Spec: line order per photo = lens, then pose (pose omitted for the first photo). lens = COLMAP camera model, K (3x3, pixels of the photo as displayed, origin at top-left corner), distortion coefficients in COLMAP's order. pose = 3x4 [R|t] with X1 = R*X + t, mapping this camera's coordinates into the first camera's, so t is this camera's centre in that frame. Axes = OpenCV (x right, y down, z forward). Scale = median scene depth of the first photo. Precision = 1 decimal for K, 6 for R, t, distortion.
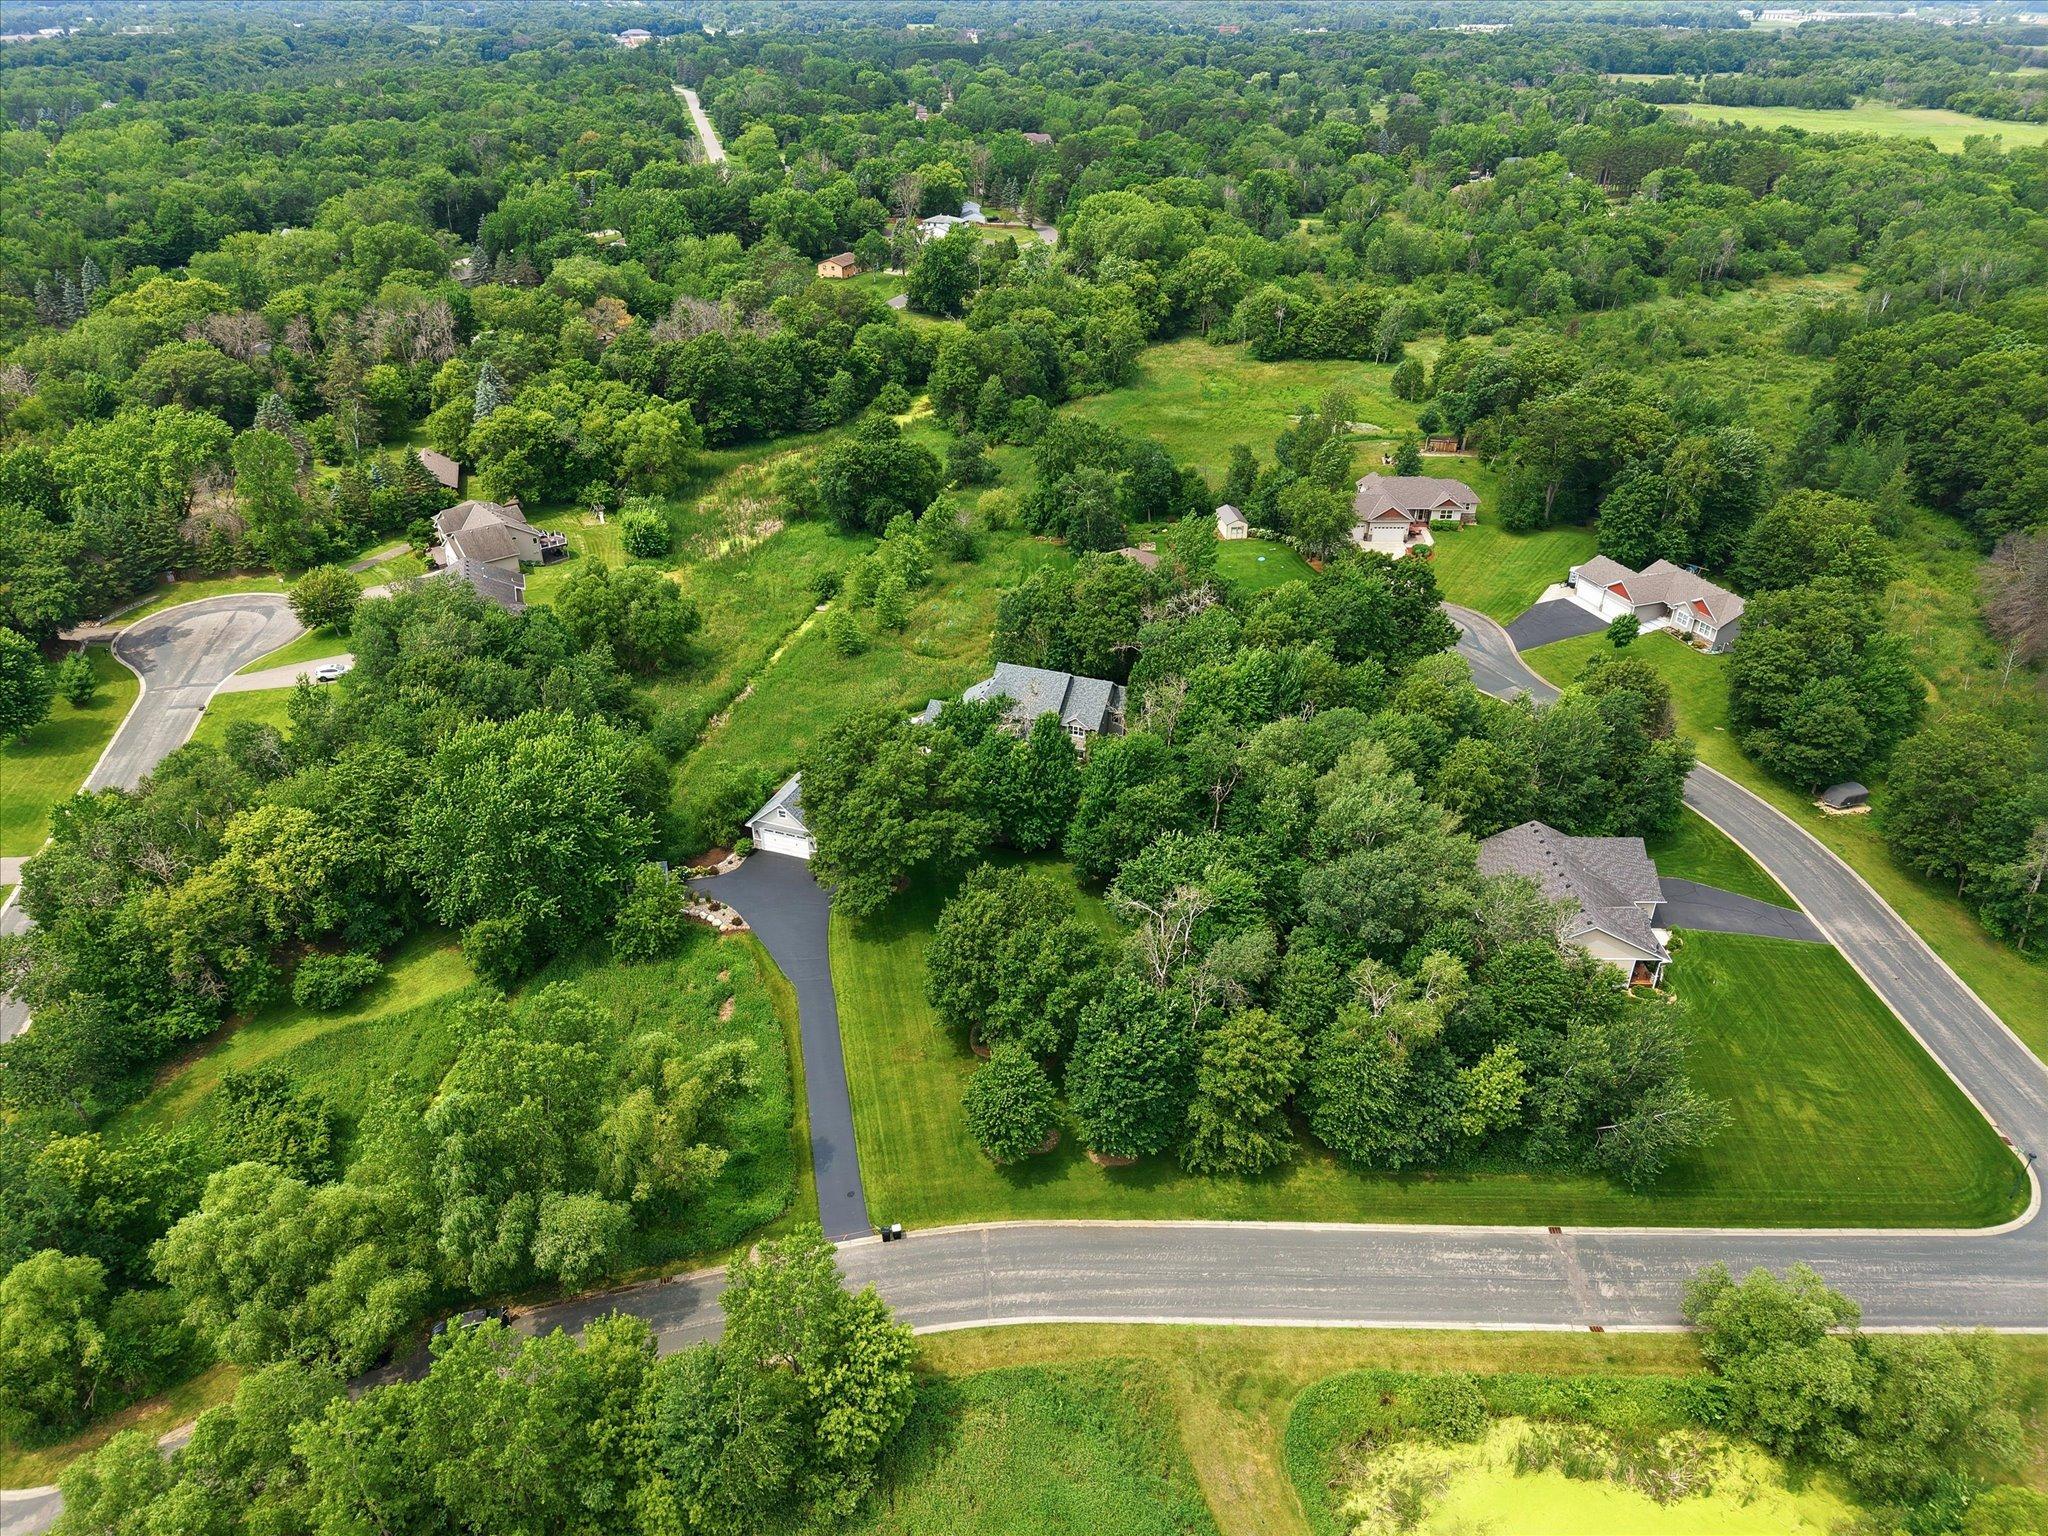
lens RADIAL K [[1365.3, 0, 1015.2], [0, 1365.3, 767.1], [0, 0, 1]] dist [0.031739, -0.038269]
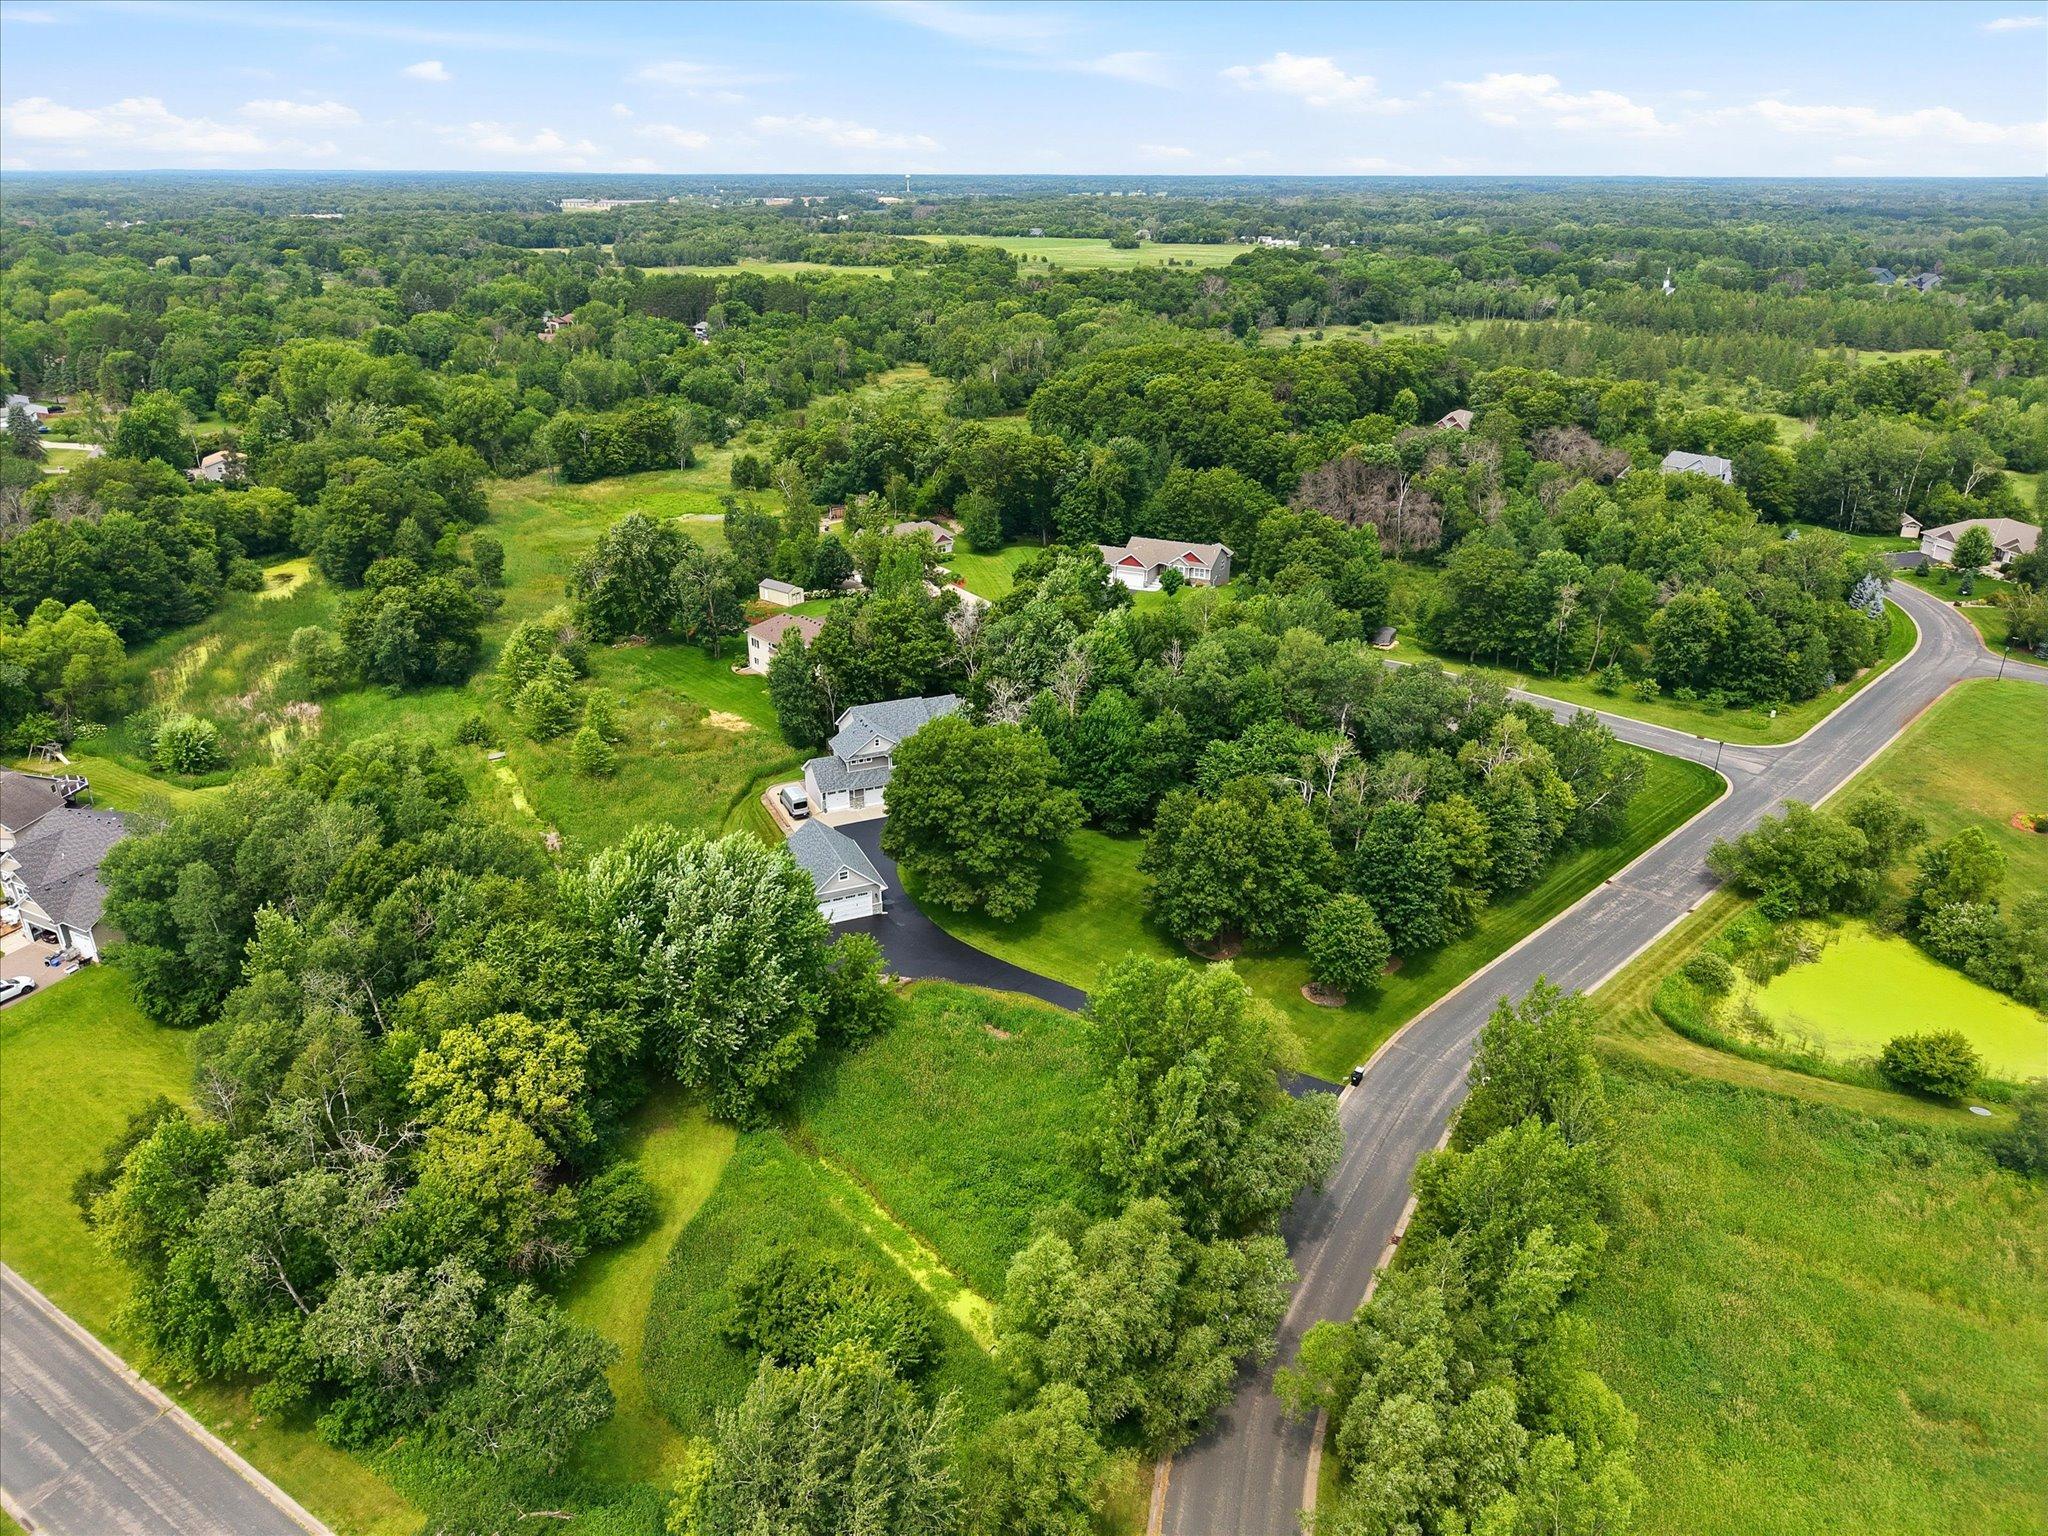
lens RADIAL K [[1365.3, 0, 1015.2], [0, 1365.3, 767.1], [0, 0, 1]] dist [0.031739, -0.038269]
pose [[0.716326, -0.277199, 0.640342, -0.522769], [0.349365, 0.936871, 0.014743, -0.007123], [-0.604005, 0.213152, 0.767948, 0.139276]]
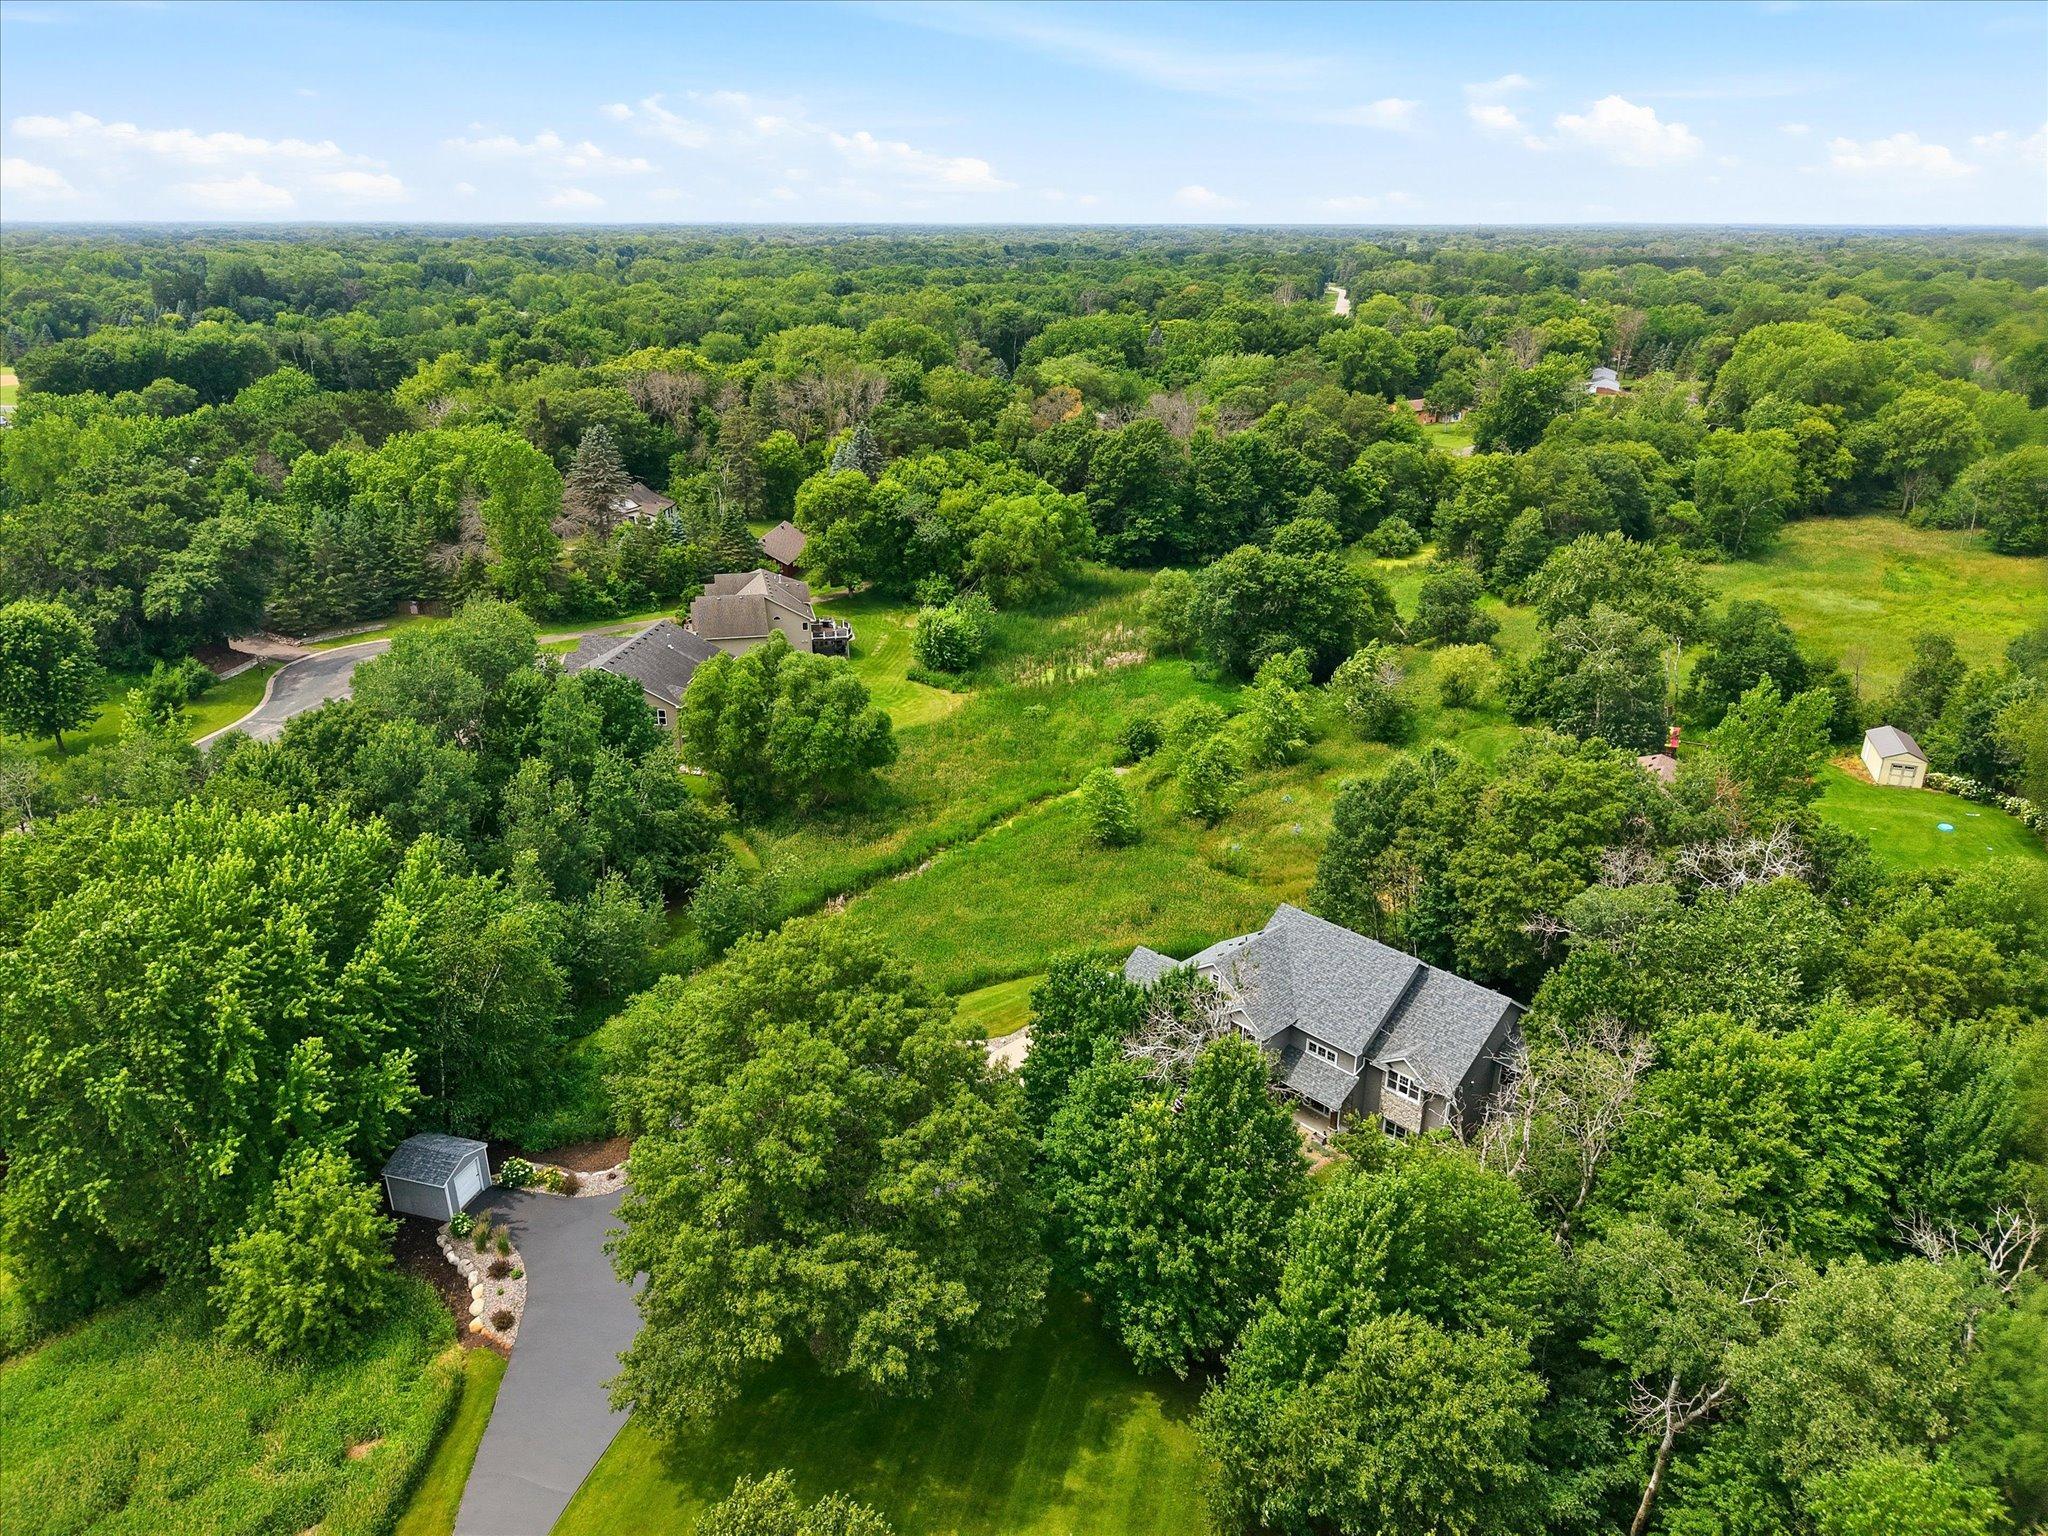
lens RADIAL K [[1374.1, 0, 1011.5], [0, 1374.1, 758.0], [0, 0, 1]] dist [0.023113, -0.036844]
pose [[0.893912, 0.163415, -0.417392, 0.088992], [-0.226664, 0.968145, -0.106394, -0.047418], [0.386710, 0.189714, 0.902477, 0.443304]]
